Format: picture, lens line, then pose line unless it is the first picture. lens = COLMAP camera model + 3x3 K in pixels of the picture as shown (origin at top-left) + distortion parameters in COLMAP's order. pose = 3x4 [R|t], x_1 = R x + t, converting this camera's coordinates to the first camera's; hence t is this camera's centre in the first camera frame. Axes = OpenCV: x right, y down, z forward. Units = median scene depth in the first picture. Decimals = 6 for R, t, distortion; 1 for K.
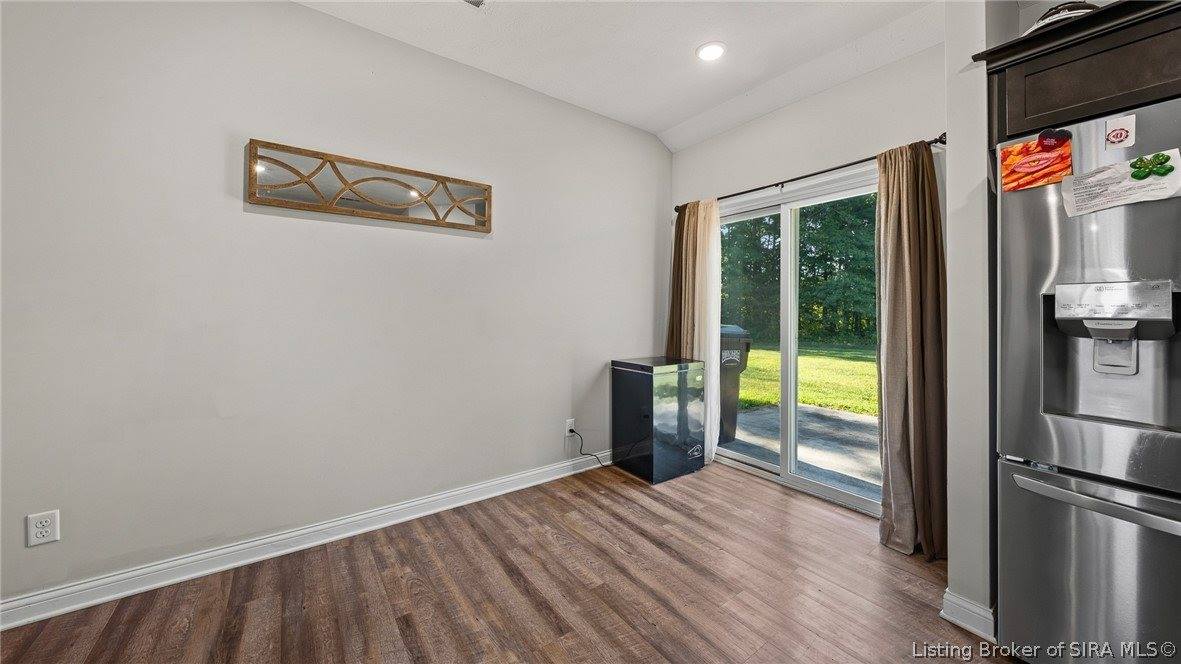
lens RADIAL K [[407.1, 0, 588.3], [0, 407.1, 305.7], [0, 0, 1]] dist [-0.006674, -0.000018]
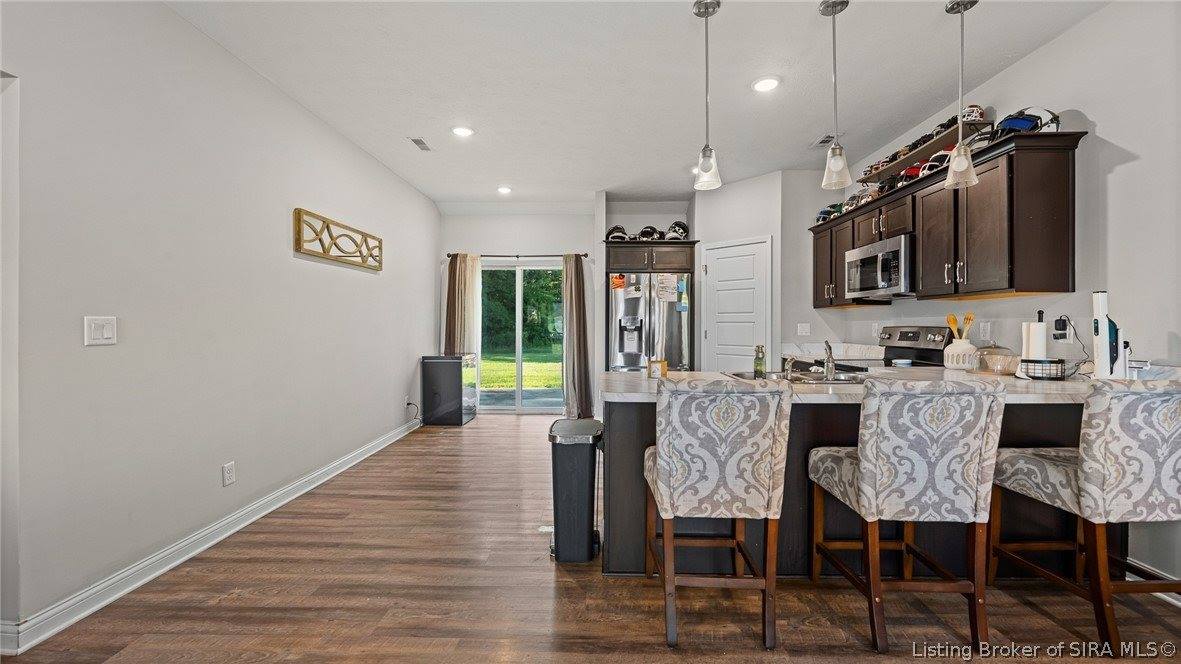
lens RADIAL K [[467.6, 0, 592.5], [0, 467.6, 328.3], [0, 0, 1]] dist [0.000605, -0.000401]
pose [[0.605584, -0.013017, 0.795675, -1.365273], [-0.012728, 0.999580, 0.026039, -0.030580], [-0.795680, -0.025896, 0.605164, -0.780163]]
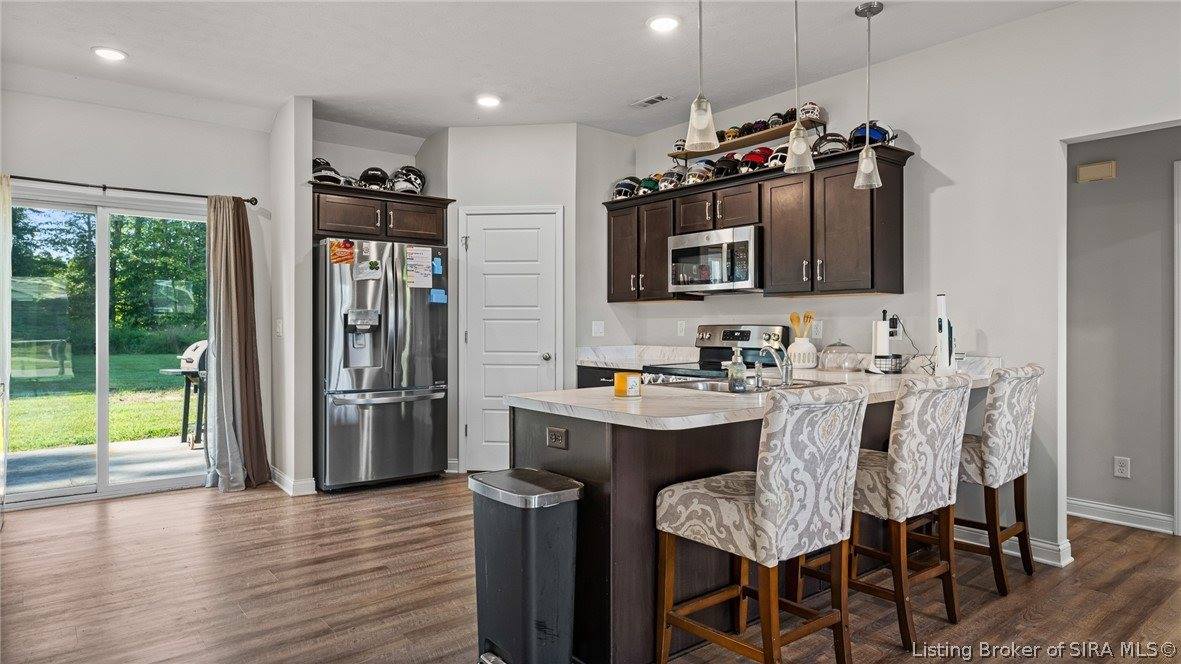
lens RADIAL K [[693.1, 0, 594.5], [0, 693.1, 325.6], [0, 0, 1]] dist [0.006174, 0.002625]
pose [[-0.050288, -0.011394, 0.998670, -1.590152], [-0.021456, 0.999716, 0.010325, -0.019202], [-0.998504, -0.020908, -0.050518, -0.095963]]
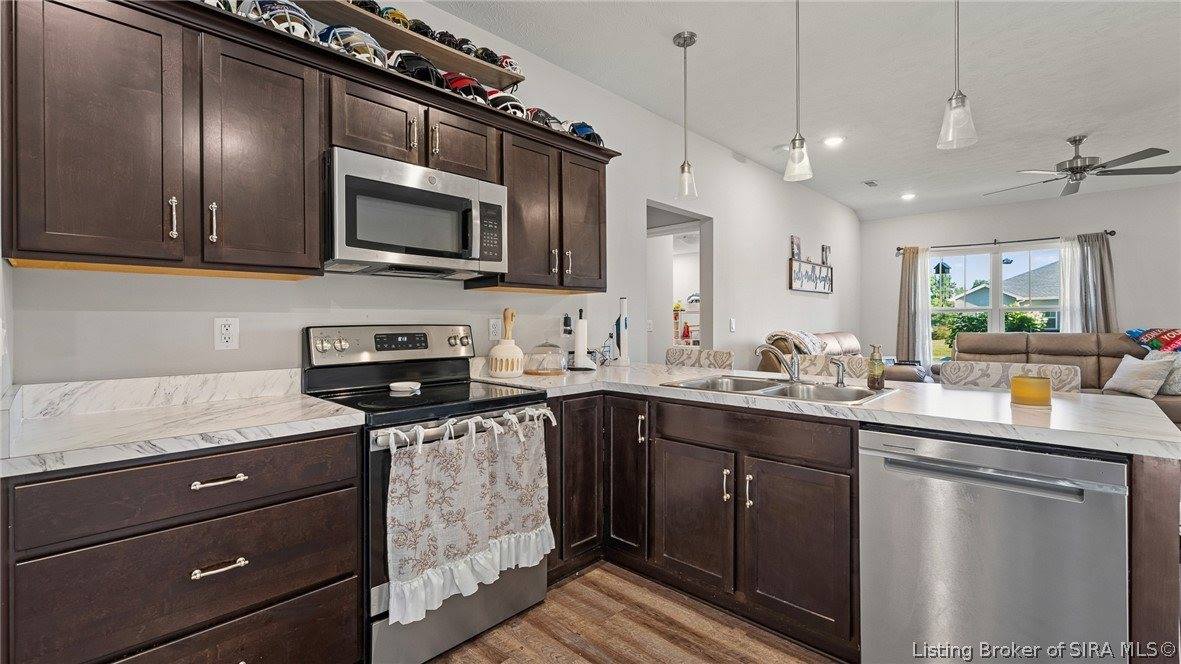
lens RADIAL K [[506.0, 0, 590.9], [0, 506.0, 324.8], [0, 0, 1]] dist [-0.001260, 0.000008]
pose [[-0.985544, -0.004791, -0.169351, 0.428231], [-0.002036, 0.999863, -0.016438, 0.008253], [0.169406, -0.015855, -0.985419, 0.425986]]
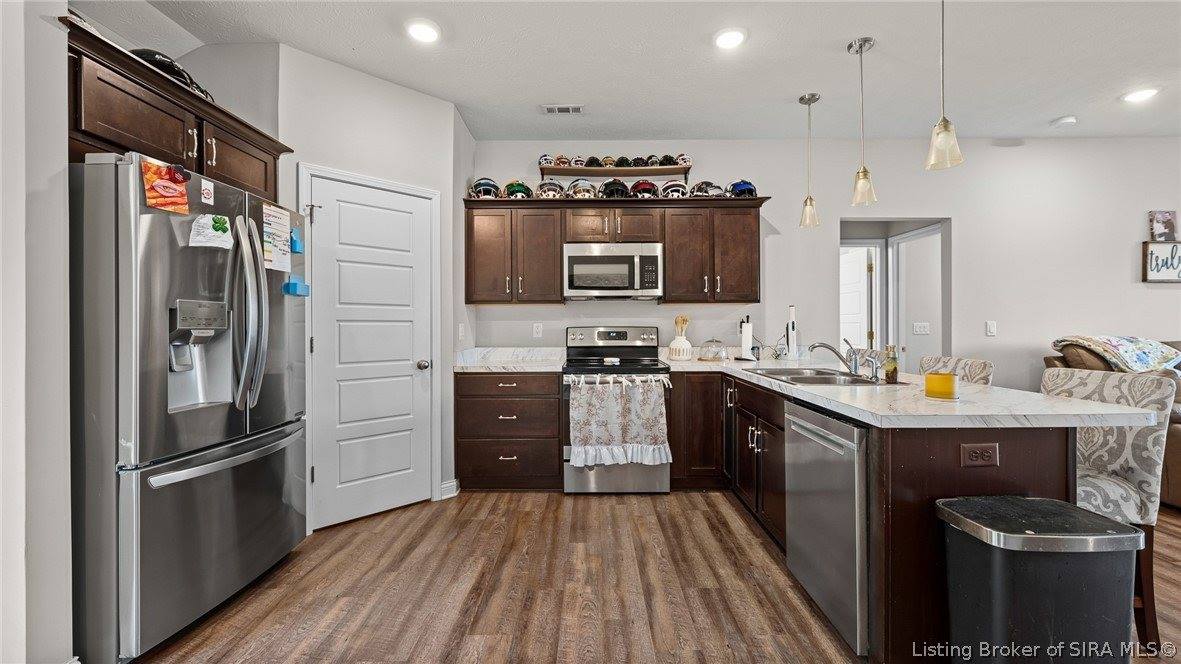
lens RADIAL K [[467.6, 0, 594.1], [0, 467.6, 327.5], [0, 0, 1]] dist [0.000605, -0.000401]
pose [[-0.805935, -0.008951, 0.591937, -0.358954], [-0.016744, 0.999830, -0.007678, 0.009871], [-0.591768, -0.016099, -0.805948, 0.803509]]
